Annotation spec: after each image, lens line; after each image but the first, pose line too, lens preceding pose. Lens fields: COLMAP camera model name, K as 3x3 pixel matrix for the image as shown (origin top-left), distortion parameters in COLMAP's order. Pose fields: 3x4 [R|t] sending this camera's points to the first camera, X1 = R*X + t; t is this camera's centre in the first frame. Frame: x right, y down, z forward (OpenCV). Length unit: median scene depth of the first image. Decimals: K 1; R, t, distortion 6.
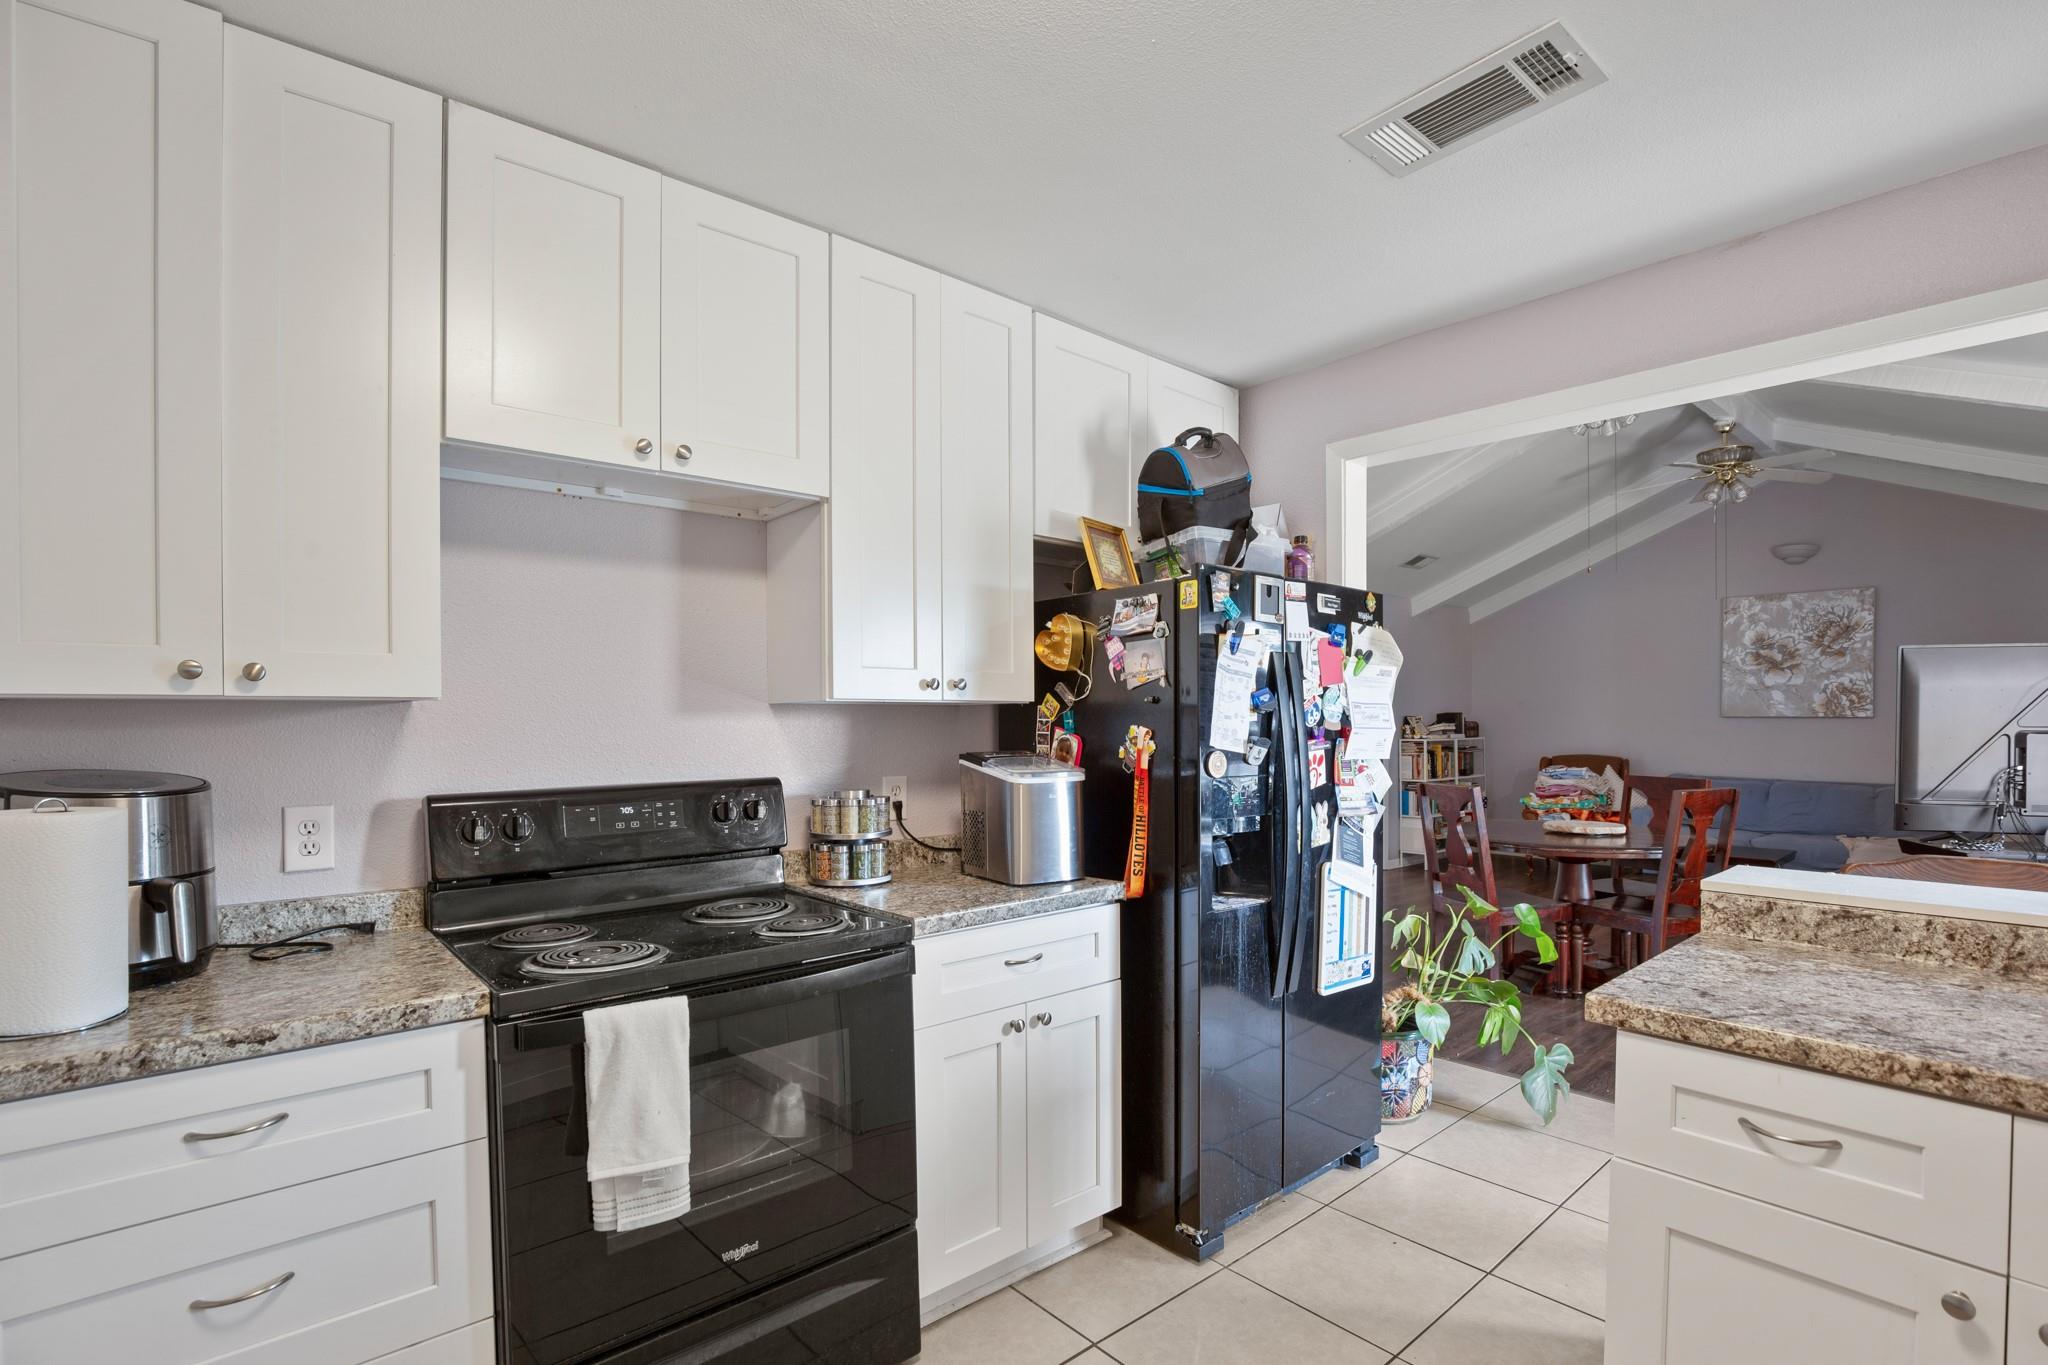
lens RADIAL K [[950.7, 0, 1054.0], [0, 950.7, 730.3], [0, 0, 1]] dist [-0.015464, -0.000187]
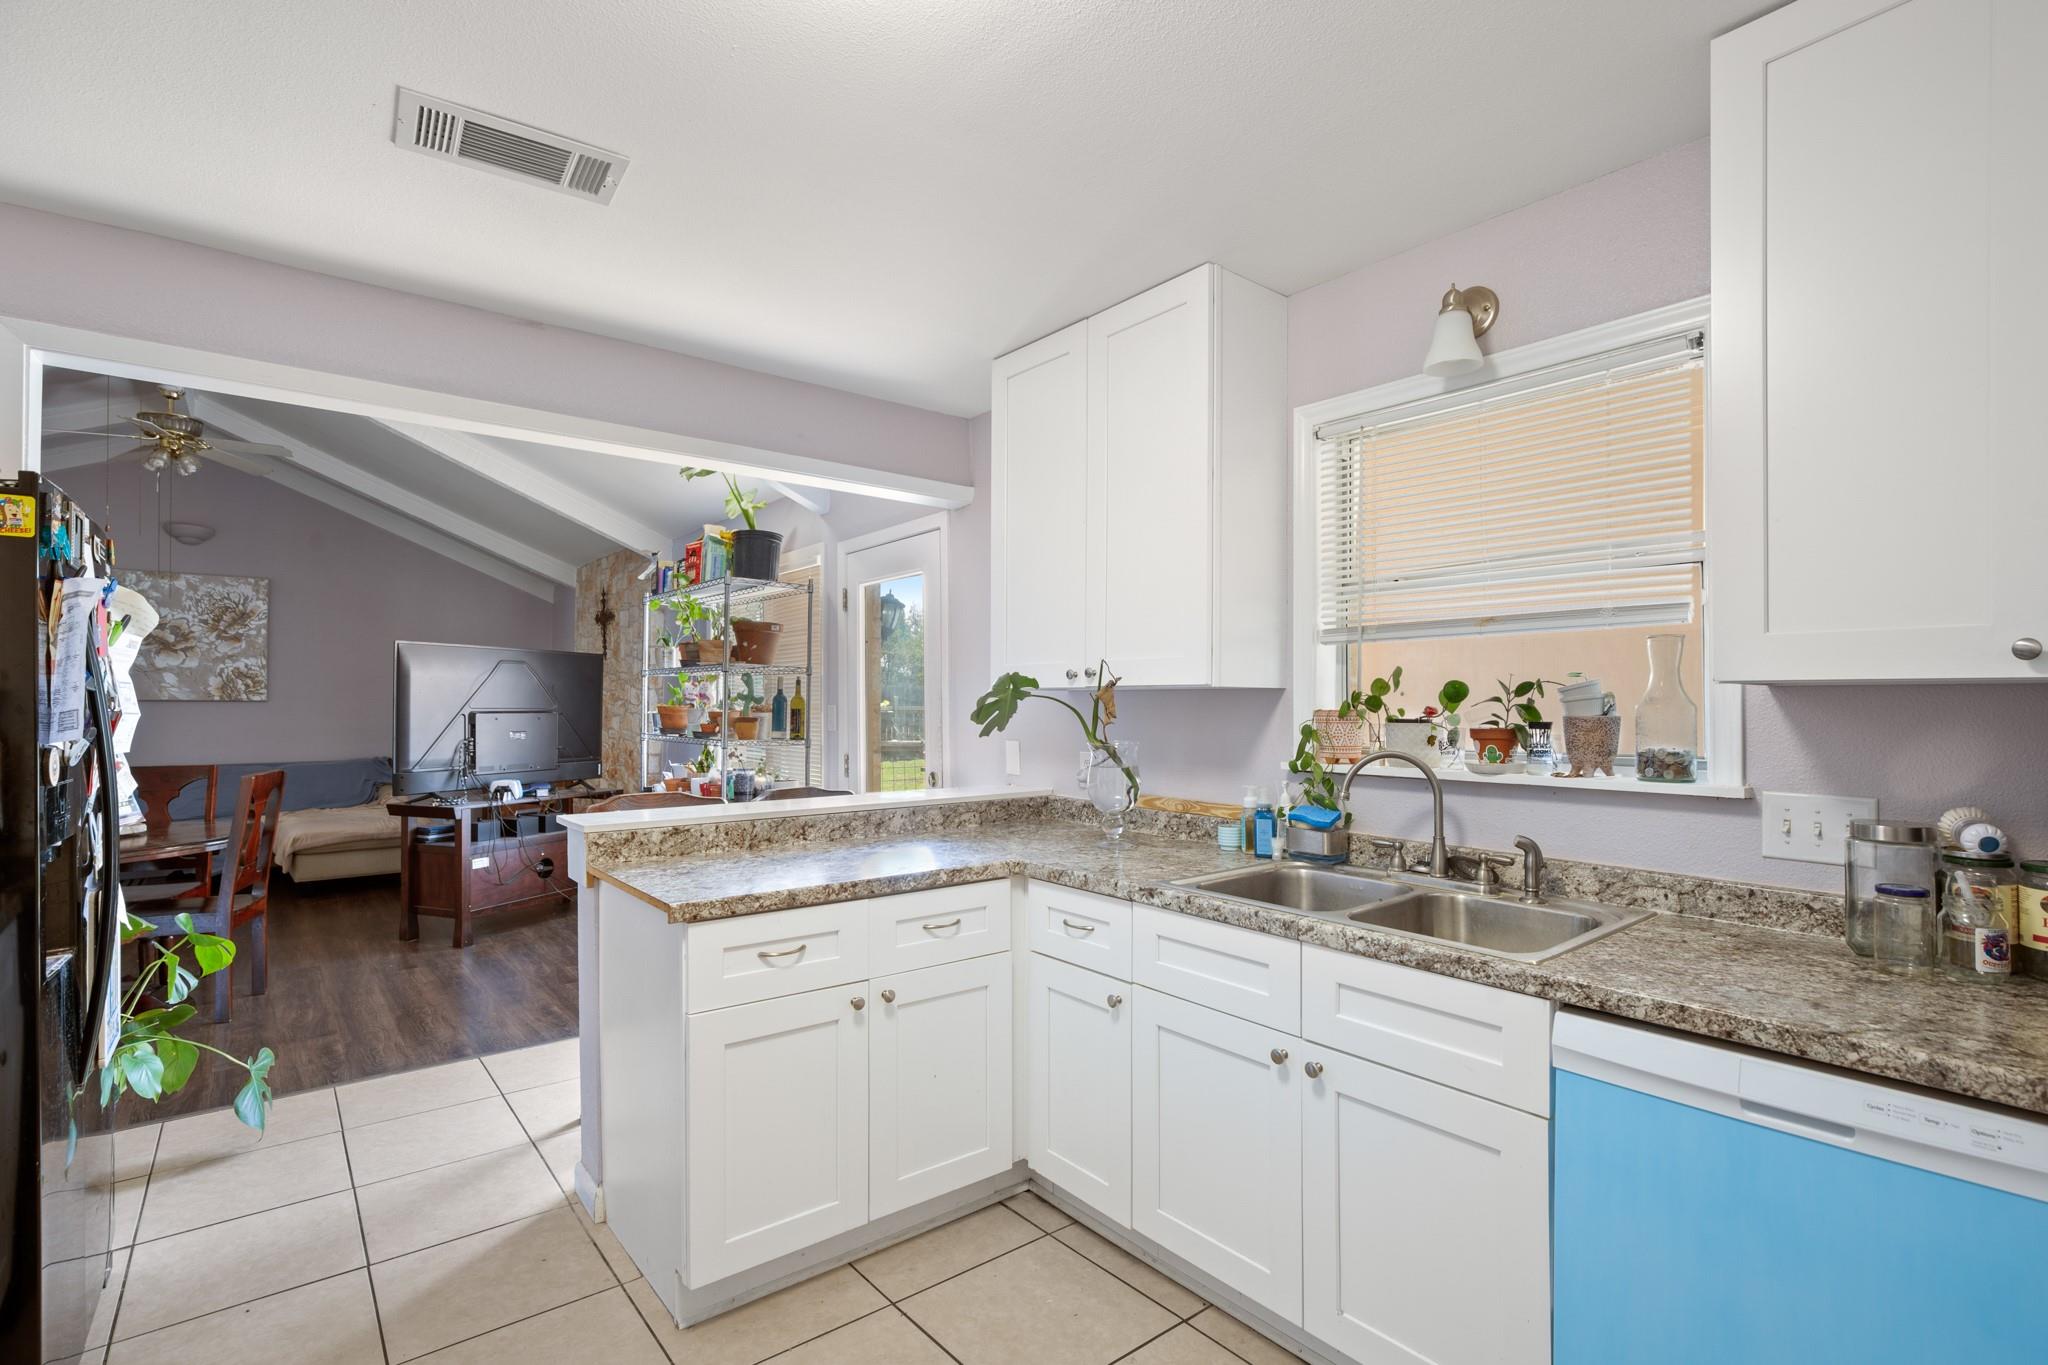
lens RADIAL K [[950.7, 0, 1024.2], [0, 950.7, 701.8], [0, 0, 1]] dist [-0.015464, -0.000187]
pose [[0.063858, 0.002383, 0.997956, -0.137327], [0.010642, 0.999939, -0.003069, -0.000377], [-0.997902, 0.010816, 0.063828, 0.073120]]
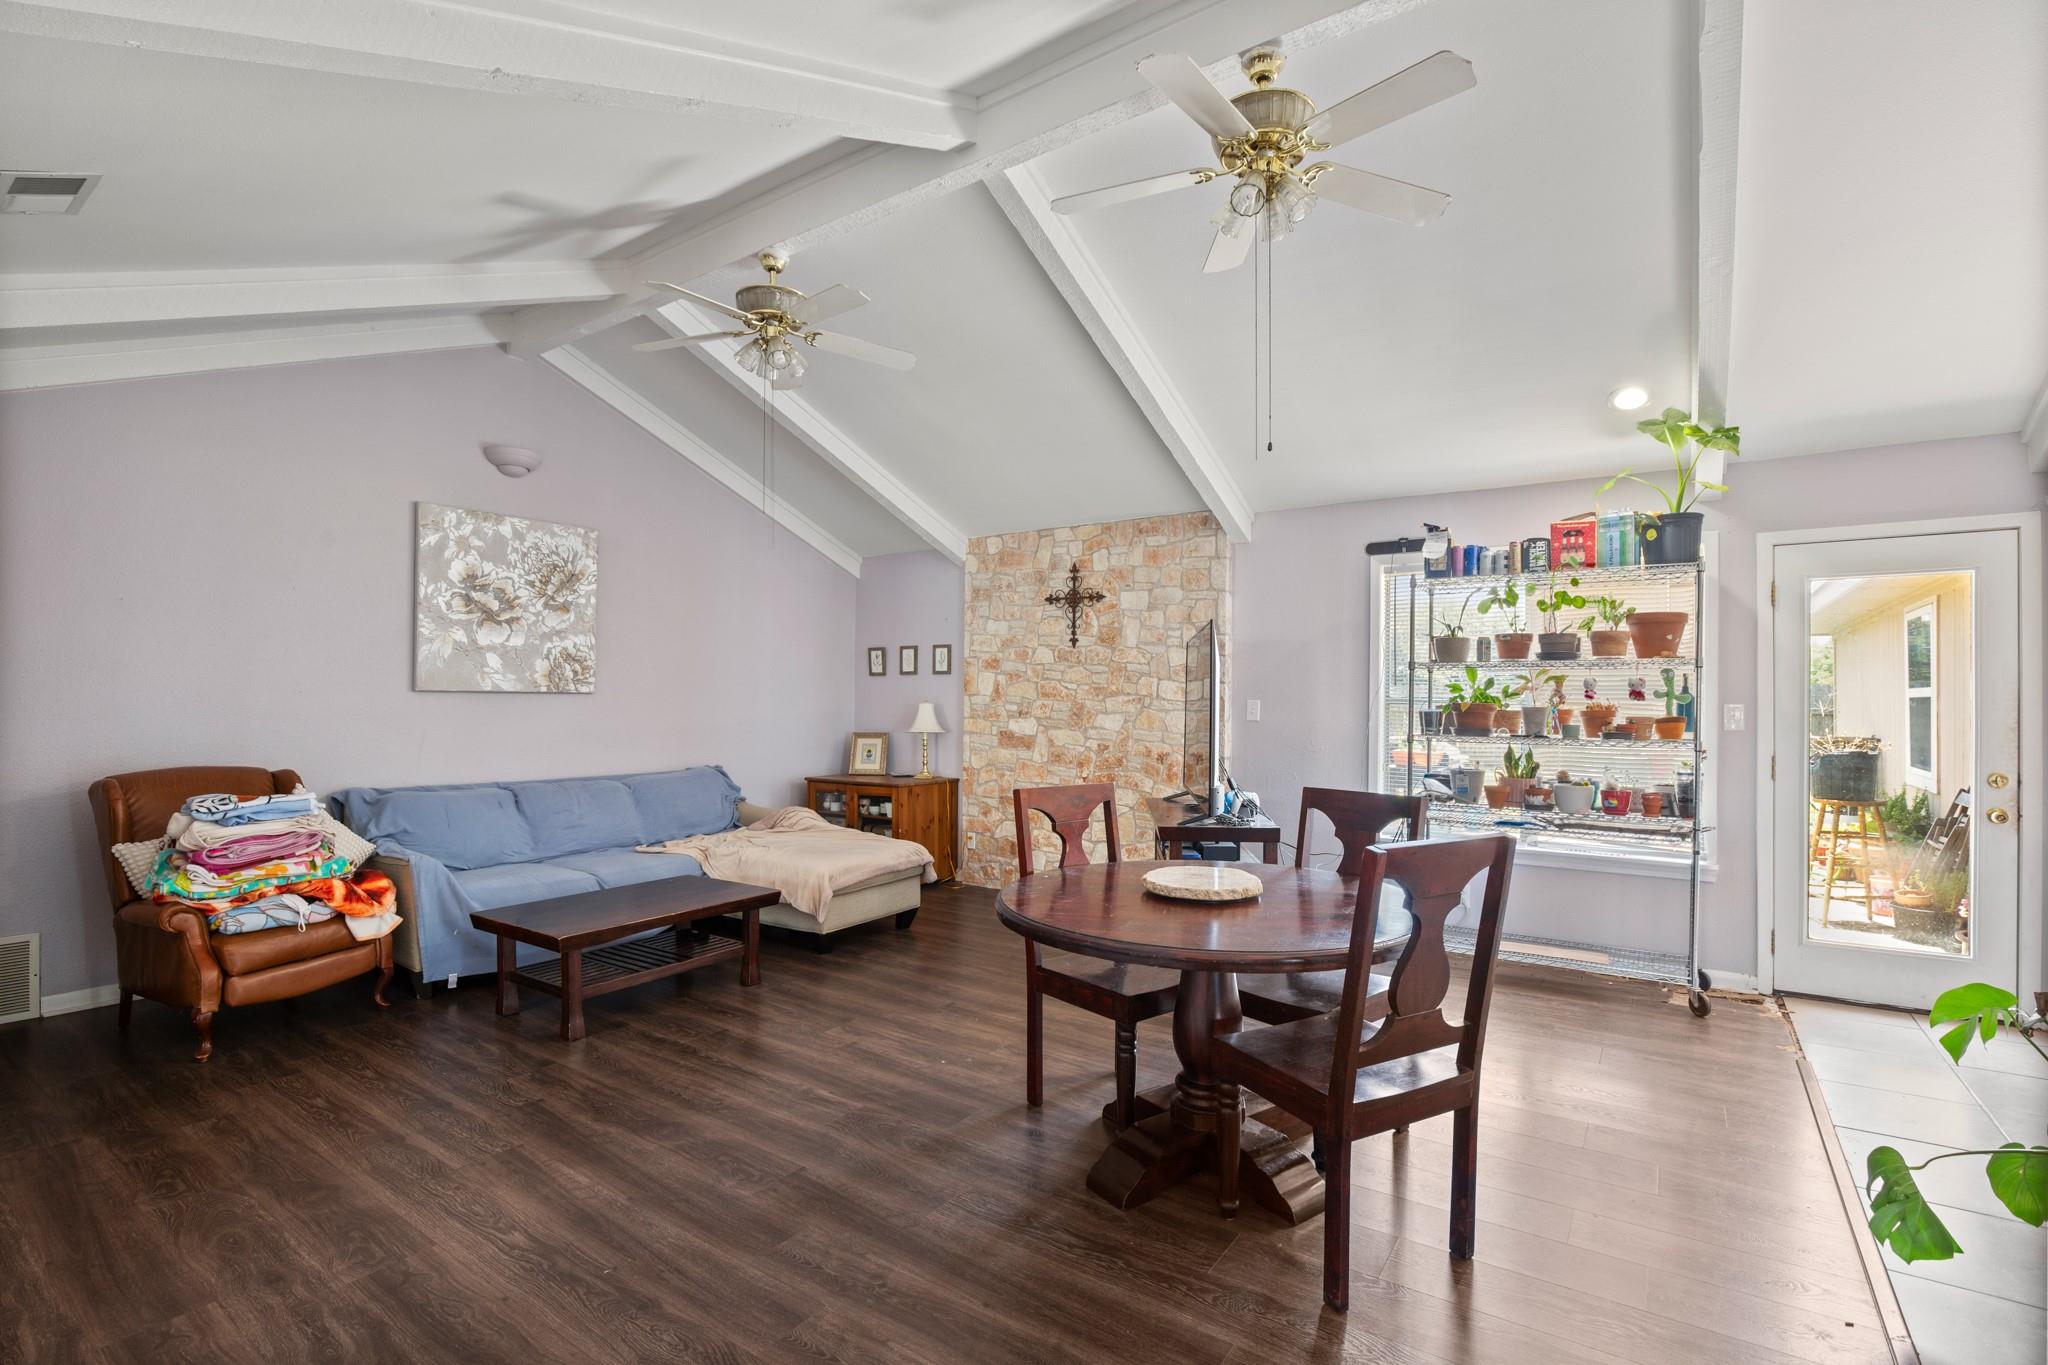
lens RADIAL K [[950.7, 0, 1034.5], [0, 950.7, 692.6], [0, 0, 1]] dist [-0.015464, -0.000187]
pose [[-0.240828, 0.004237, 0.970559, 0.001133], [0.007720, 0.999967, -0.002449, -0.008947], [-0.970537, 0.006903, -0.240853, 0.819044]]
